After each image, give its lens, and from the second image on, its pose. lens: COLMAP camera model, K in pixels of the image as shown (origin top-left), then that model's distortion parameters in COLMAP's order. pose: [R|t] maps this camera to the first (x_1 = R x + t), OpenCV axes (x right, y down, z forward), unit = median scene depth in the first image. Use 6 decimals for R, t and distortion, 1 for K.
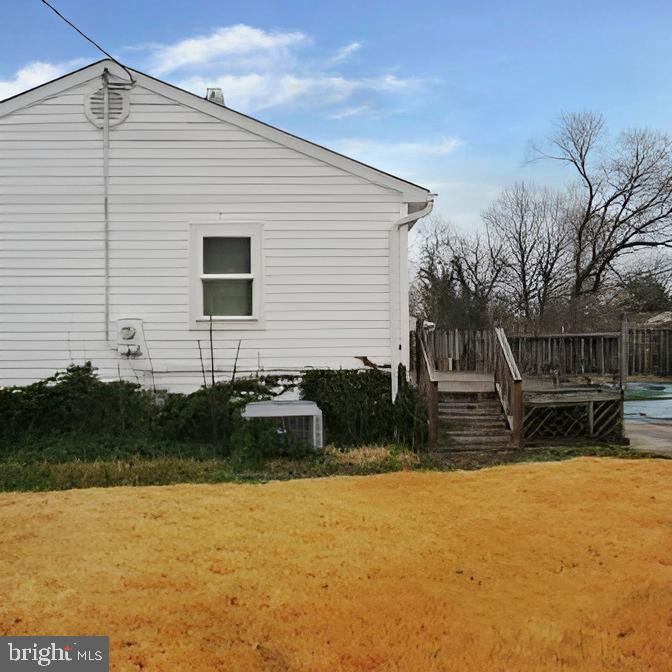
lens RADIAL K [[669.4, 0, 336.0], [0, 669.4, 336.0], [0, 0, 1]] dist [-0.037592, -0.007488]
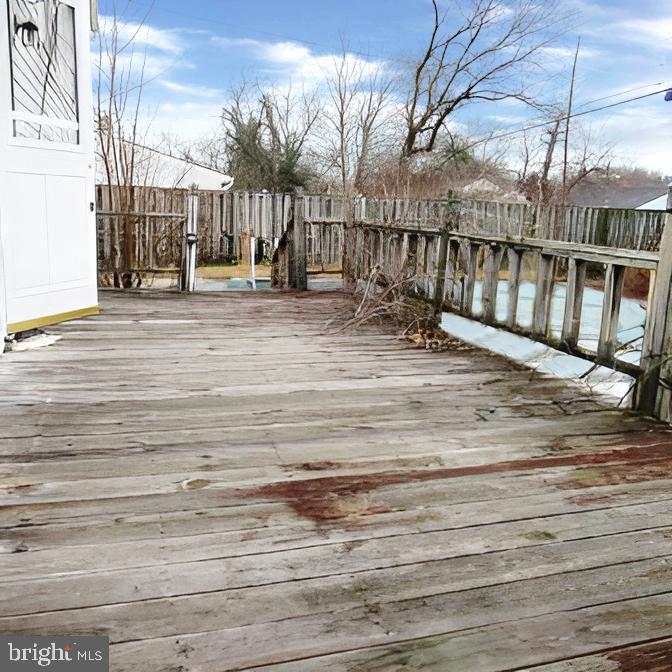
lens RADIAL K [[669.4, 0, 336.0], [0, 669.4, 336.0], [0, 0, 1]] dist [-0.037592, -0.007488]
pose [[0.958730, -0.015070, 0.283920, 0.024481], [-0.045223, 0.977799, 0.204608, -0.002583], [-0.280700, -0.209003, 0.936763, 0.138504]]
